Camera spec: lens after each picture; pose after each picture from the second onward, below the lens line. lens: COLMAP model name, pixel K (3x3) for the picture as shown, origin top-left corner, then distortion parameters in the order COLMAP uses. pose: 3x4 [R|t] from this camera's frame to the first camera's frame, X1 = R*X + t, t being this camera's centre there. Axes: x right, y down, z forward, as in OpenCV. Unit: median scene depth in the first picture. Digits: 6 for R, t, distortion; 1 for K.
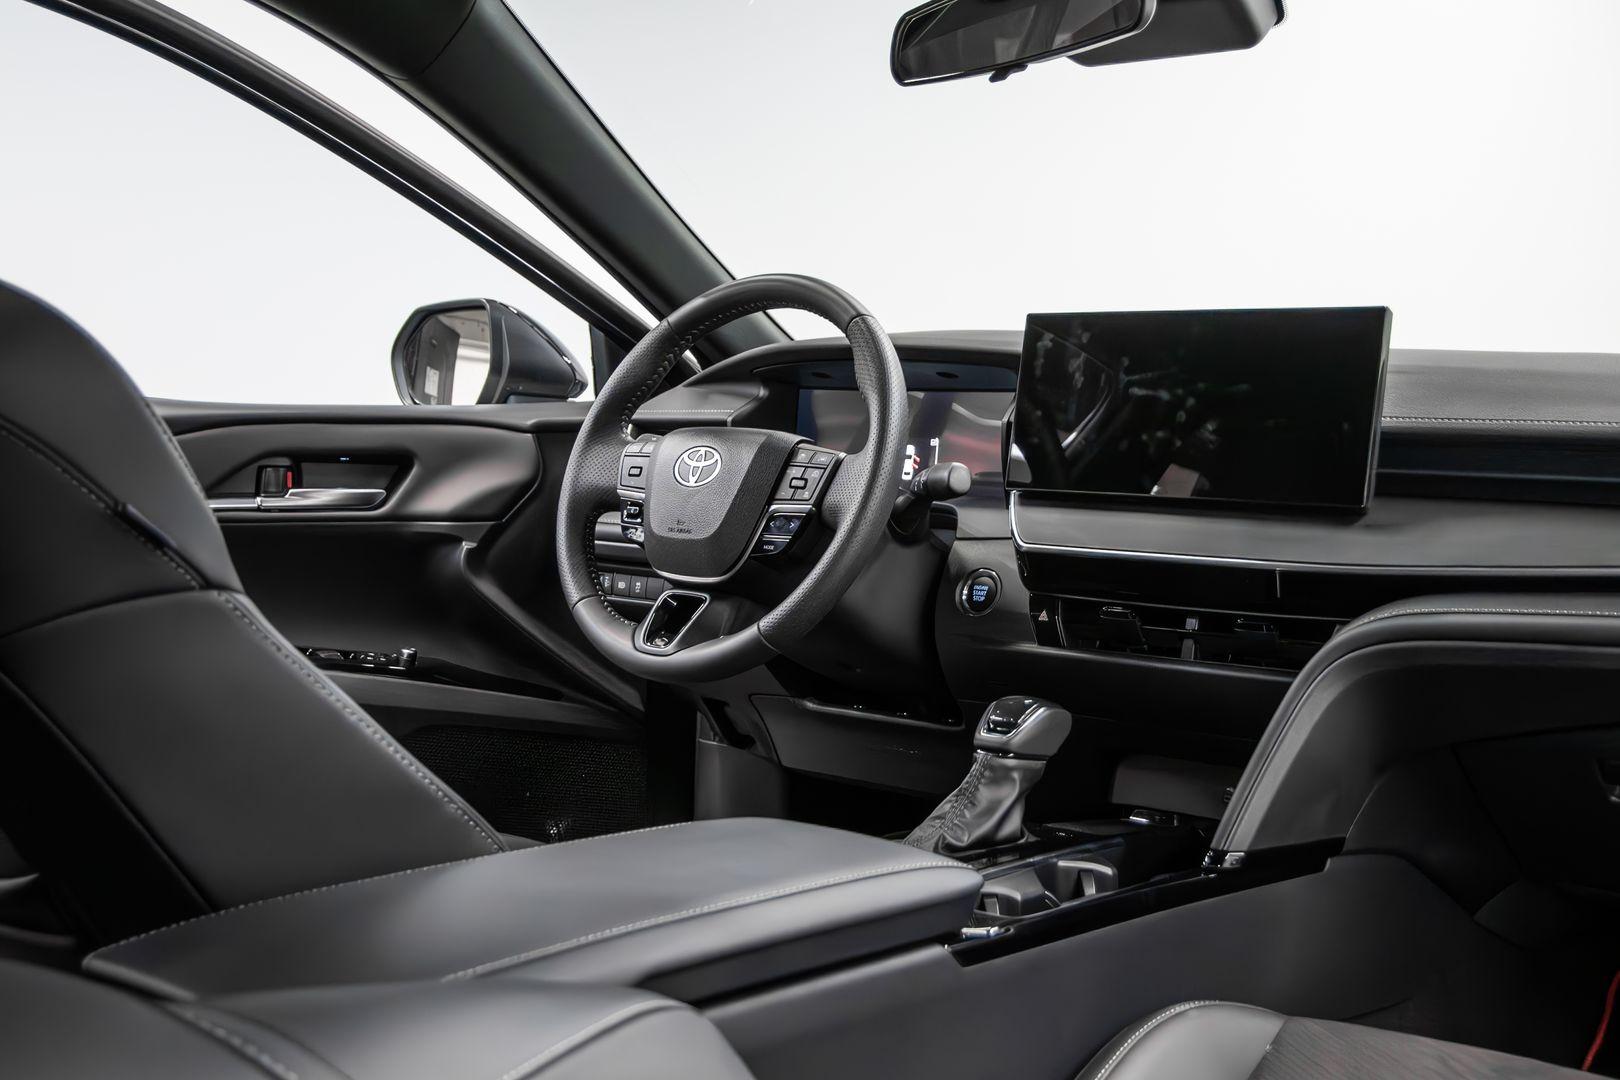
lens RADIAL K [[1761.5, 0, 816.8], [0, 1761.5, 526.3], [0, 0, 1]] dist [-0.104301, 0.000000]
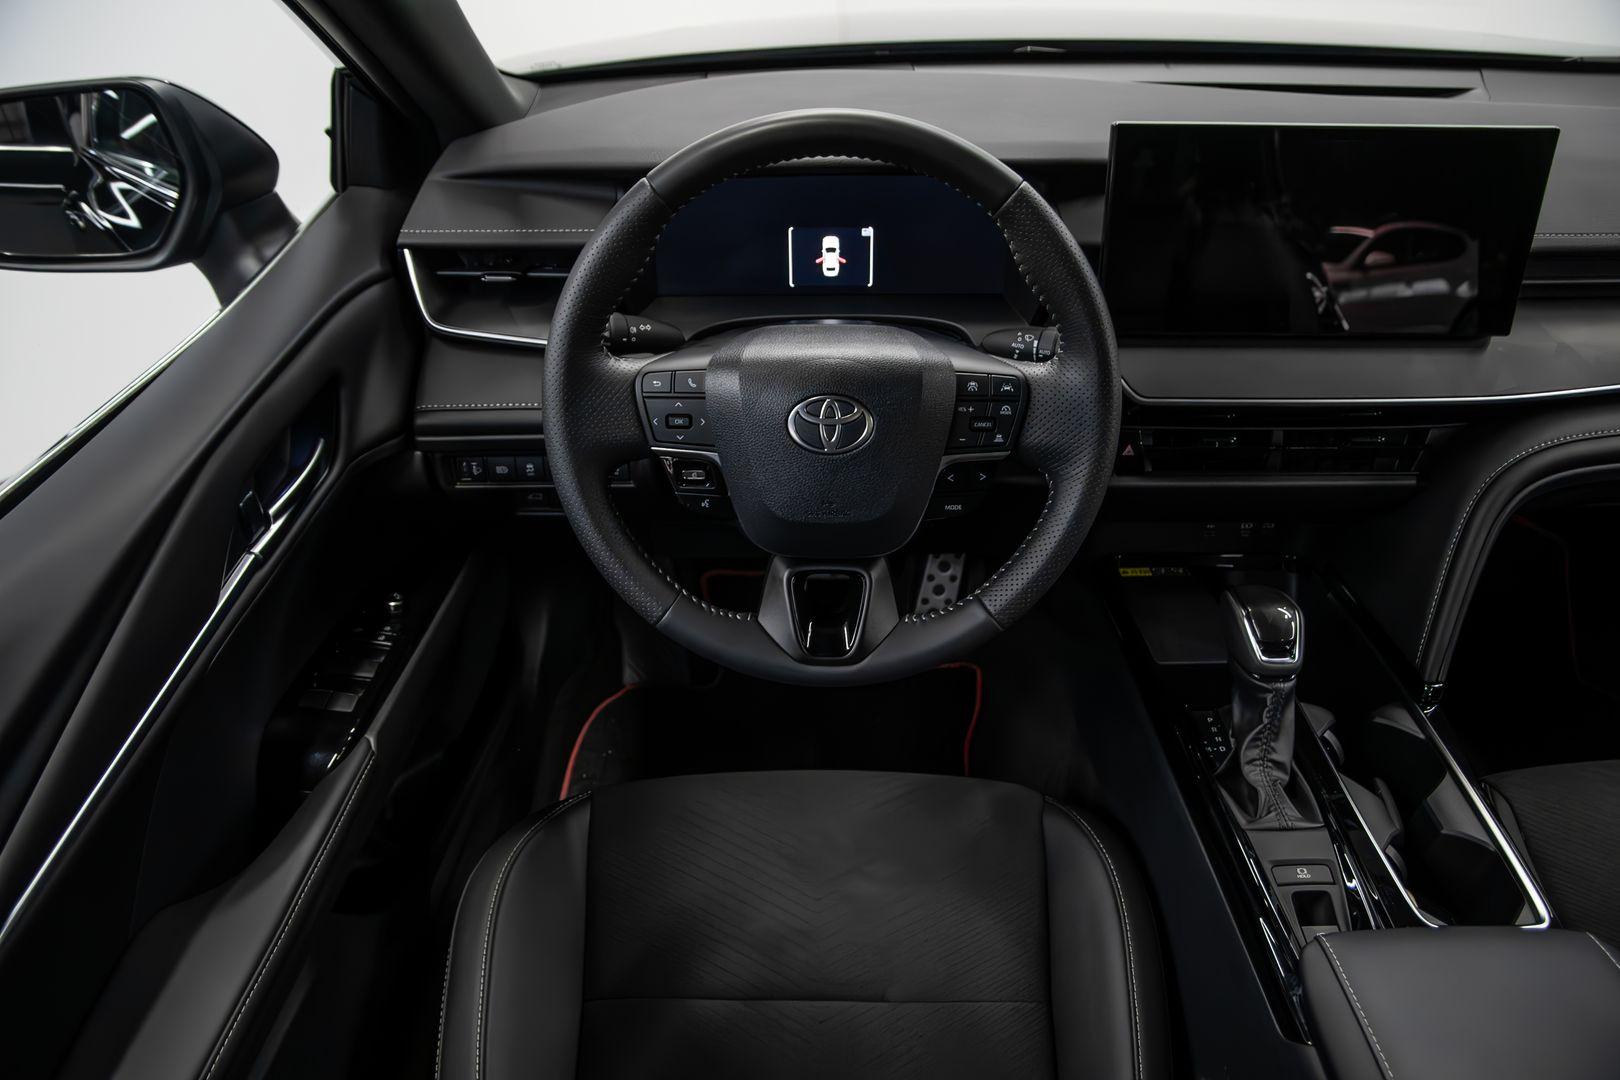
lens RADIAL K [[1120.3, 0, 788.6], [0, 1120.3, 536.9], [0, 0, 1]] dist [-0.099645, 0.045984]
pose [[0.777401, -0.386958, 0.495895, -0.332082], [0.077812, 0.841486, 0.534647, -0.246207], [-0.624174, -0.377048, 0.684282, 0.679428]]
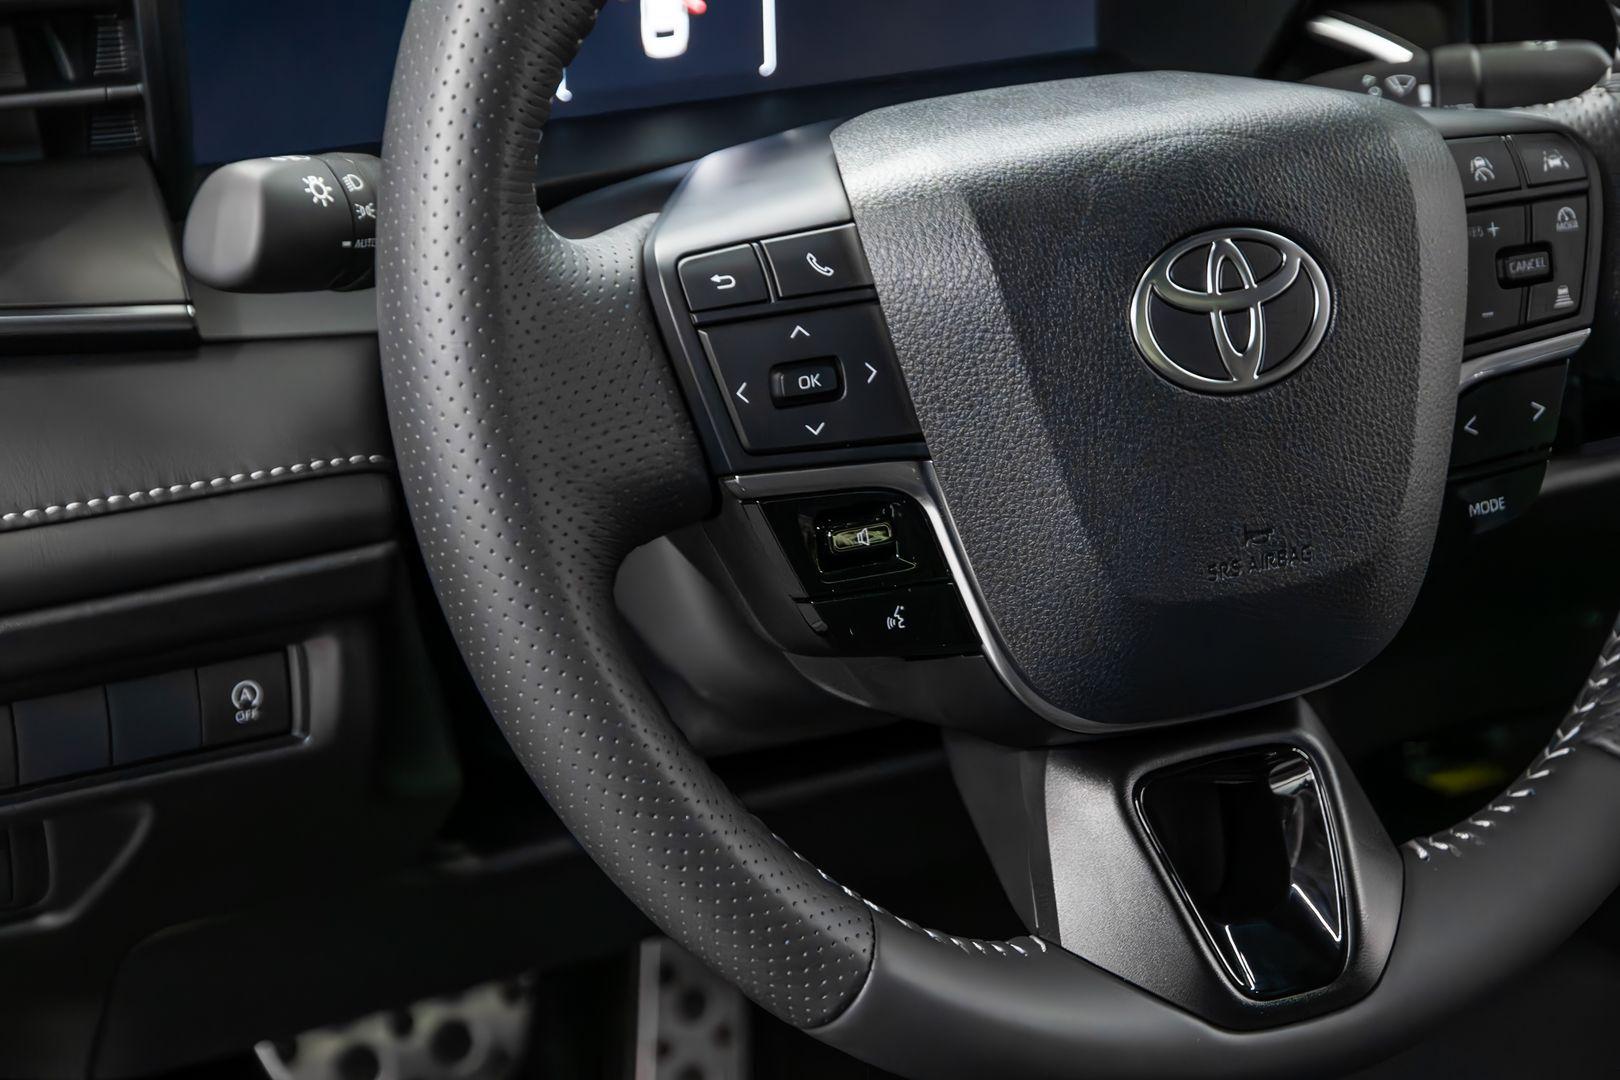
lens RADIAL K [[3568.2, 0, 822.7], [0, 3568.2, 549.2], [0, 0, 1]] dist [0.248818, 0.000000]
pose [[0.352986, -0.384958, 0.852765, -0.562505], [0.047661, 0.917650, 0.394520, -0.216077], [-0.934414, -0.098616, 0.342265, 0.876796]]
